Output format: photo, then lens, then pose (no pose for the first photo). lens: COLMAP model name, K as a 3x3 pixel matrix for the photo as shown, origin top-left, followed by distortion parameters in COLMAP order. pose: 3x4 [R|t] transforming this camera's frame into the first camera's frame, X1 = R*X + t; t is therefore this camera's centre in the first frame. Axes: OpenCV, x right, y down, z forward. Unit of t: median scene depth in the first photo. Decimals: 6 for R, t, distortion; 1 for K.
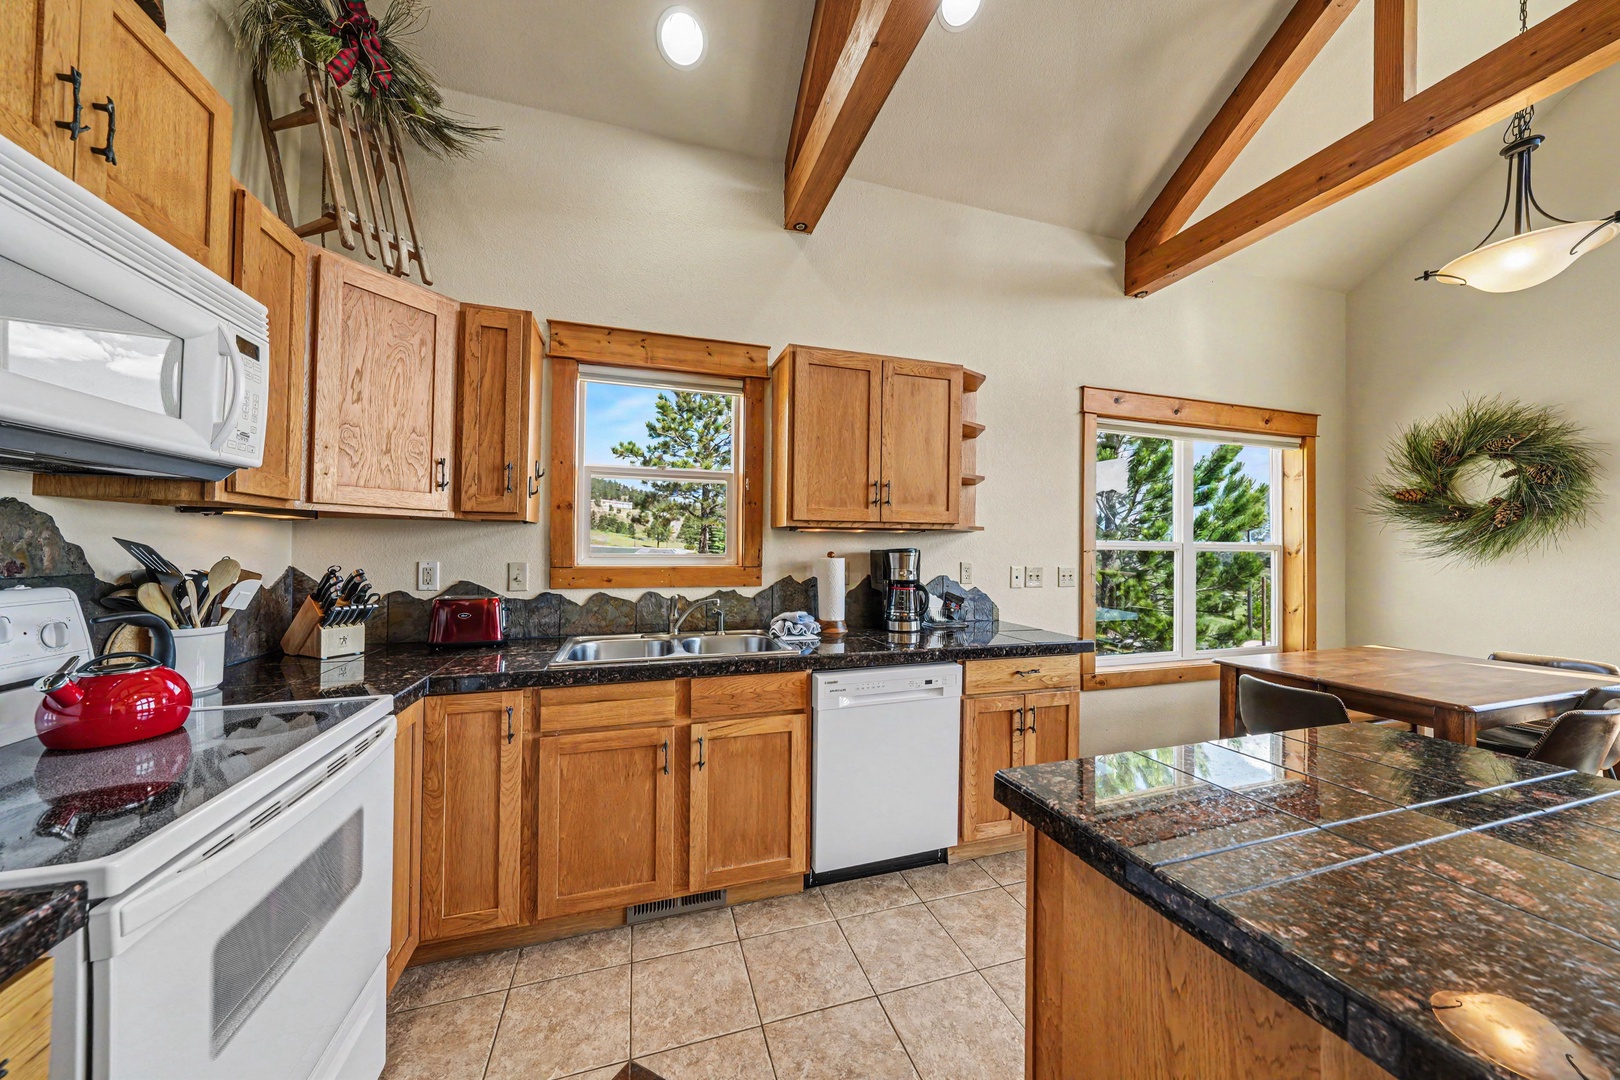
lens RADIAL K [[543.8, 0, 809.8], [0, 543.8, 544.0], [0, 0, 1]] dist [-0.000039, 0.000014]
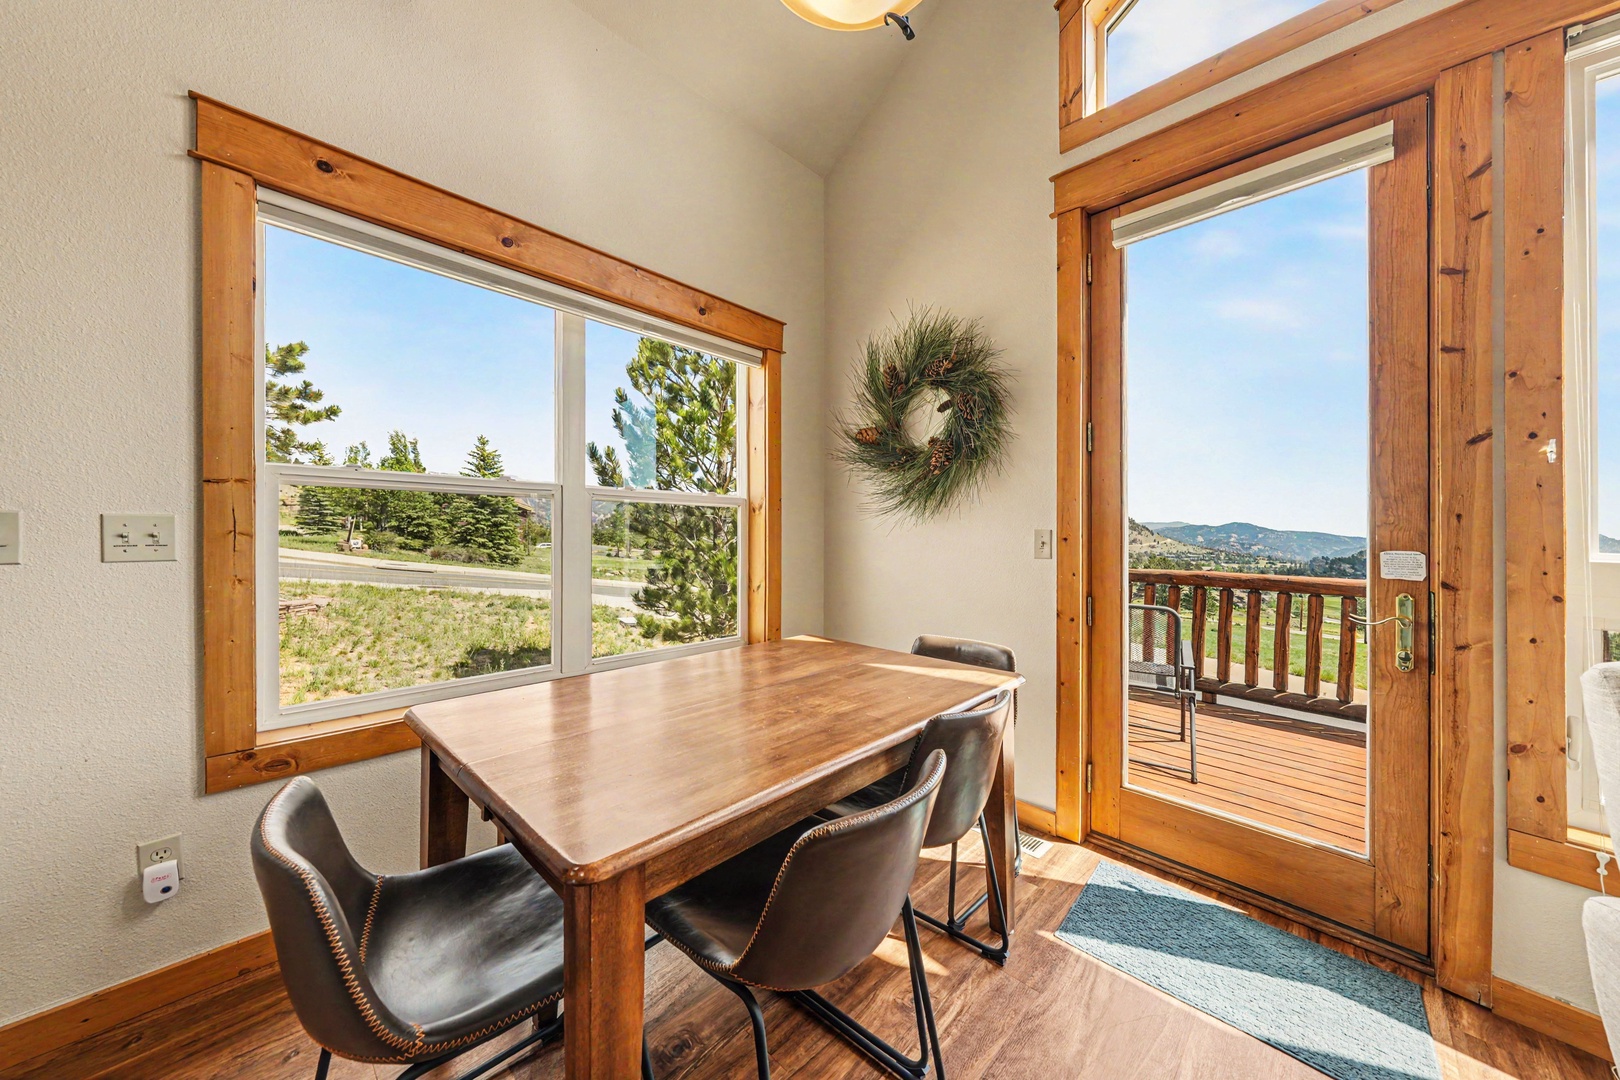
lens RADIAL K [[543.8, 0, 815.2], [0, 543.8, 530.3], [0, 0, 1]] dist [-0.000039, 0.000014]
pose [[0.876151, 0.001238, 0.482035, 0.842160], [-0.005841, 0.999951, 0.008048, 0.053540], [-0.482001, -0.009867, 0.876115, 0.446764]]
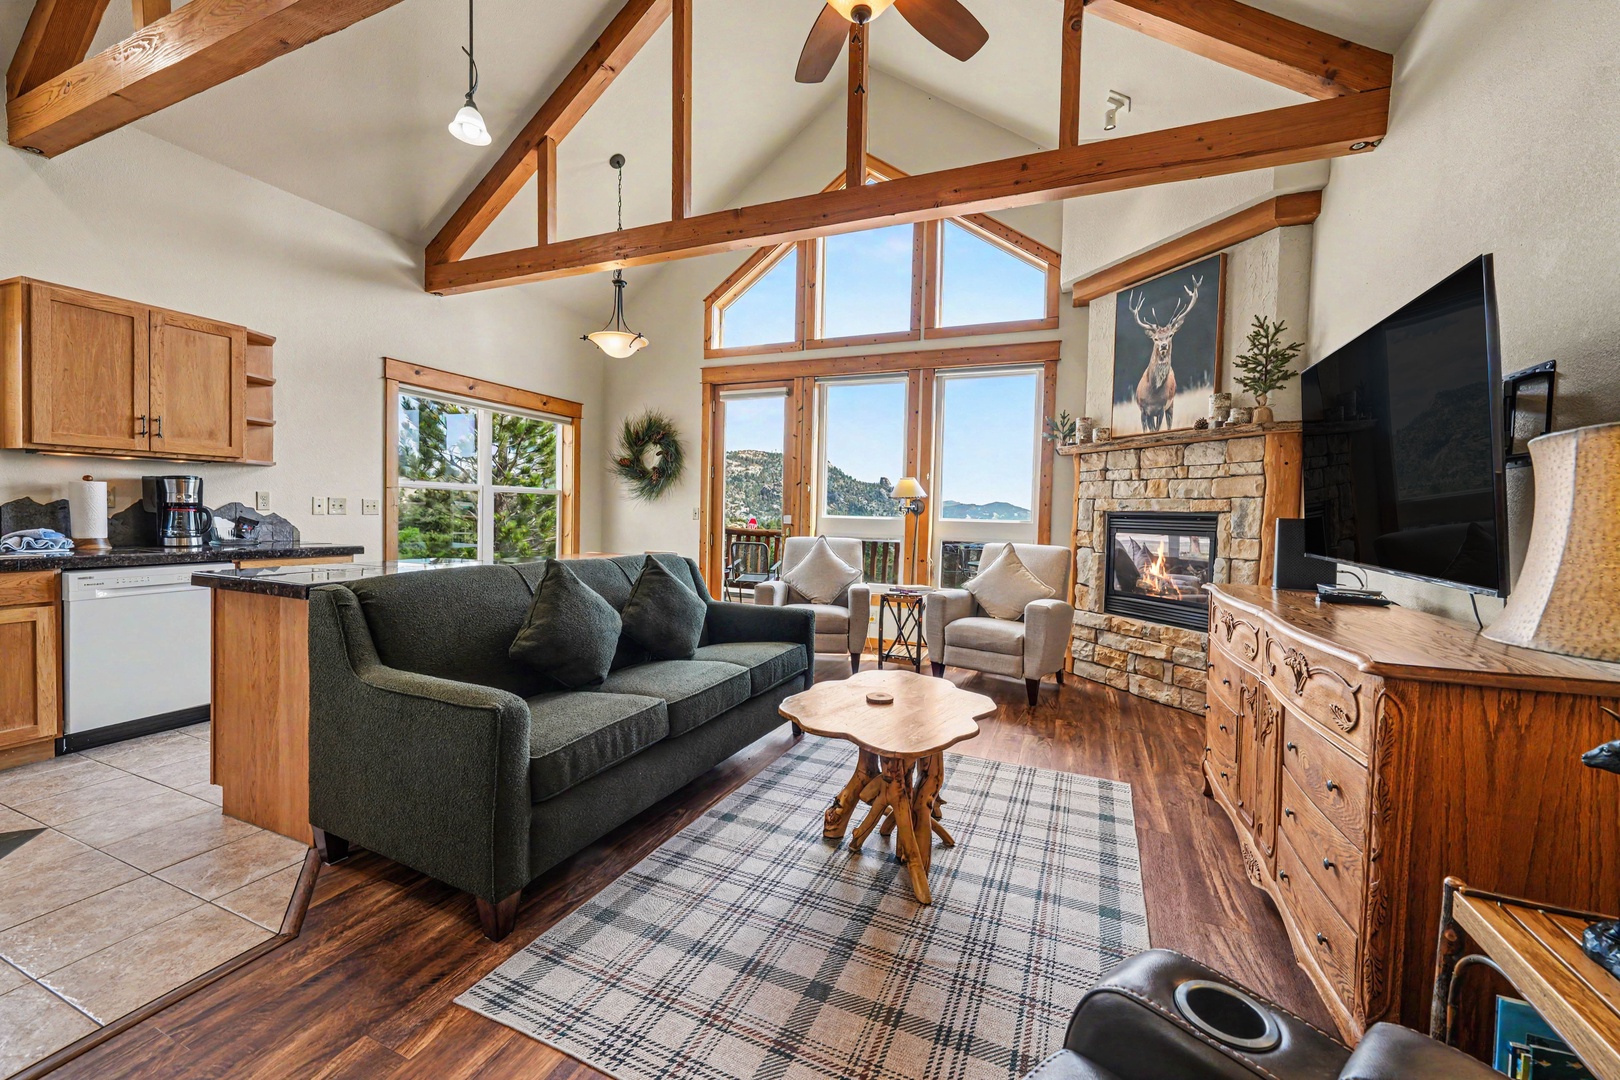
lens RADIAL K [[641.7, 0, 802.6], [0, 641.7, 536.0], [0, 0, 1]] dist [0.006676, -0.000556]
pose [[0.660638, -0.017095, 0.750510, 0.011154], [-0.030524, 0.998302, 0.049609, 0.026482], [-0.750084, -0.055682, 0.658994, -0.867278]]
